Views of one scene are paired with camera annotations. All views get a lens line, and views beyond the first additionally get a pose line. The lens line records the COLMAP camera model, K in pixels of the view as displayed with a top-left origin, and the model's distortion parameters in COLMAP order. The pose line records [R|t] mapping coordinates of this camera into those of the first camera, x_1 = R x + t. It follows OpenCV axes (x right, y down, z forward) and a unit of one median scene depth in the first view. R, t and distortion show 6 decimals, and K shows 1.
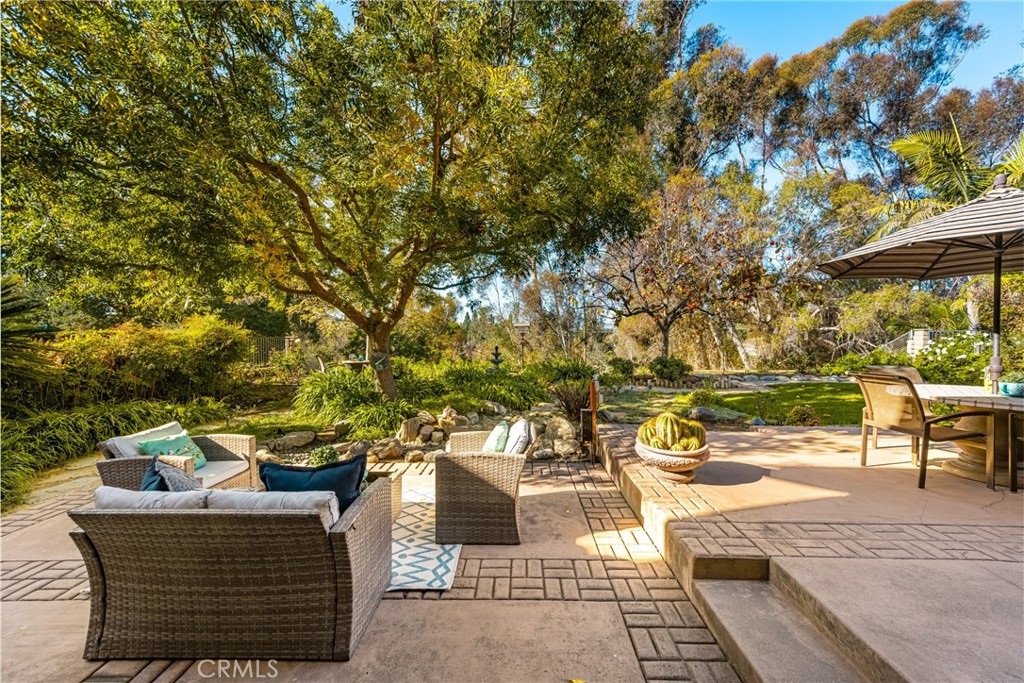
lens RADIAL K [[418.4, 0, 512.2], [0, 418.4, 338.5], [0, 0, 1]] dist [-0.000258, -0.000130]
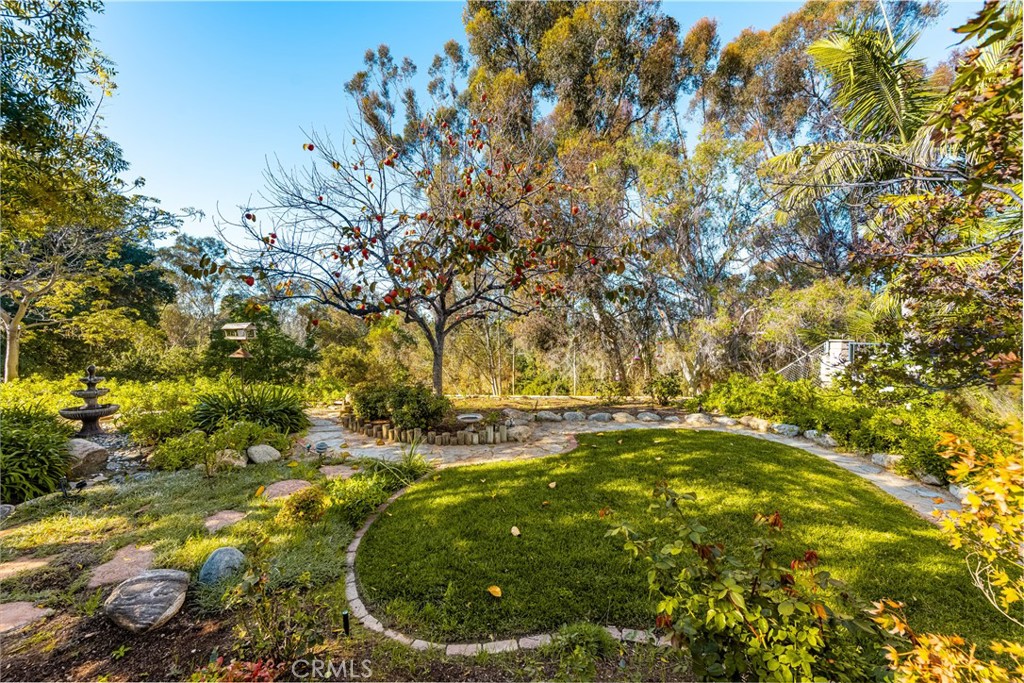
lens RADIAL K [[418.4, 0, 510.5], [0, 418.4, 337.8], [0, 0, 1]] dist [-0.000258, -0.000130]
pose [[0.998786, 0.013865, 0.047272, 0.193915], [-0.014072, 0.999893, 0.004065, -0.009567], [-0.047210, -0.004725, 0.998874, 0.164272]]
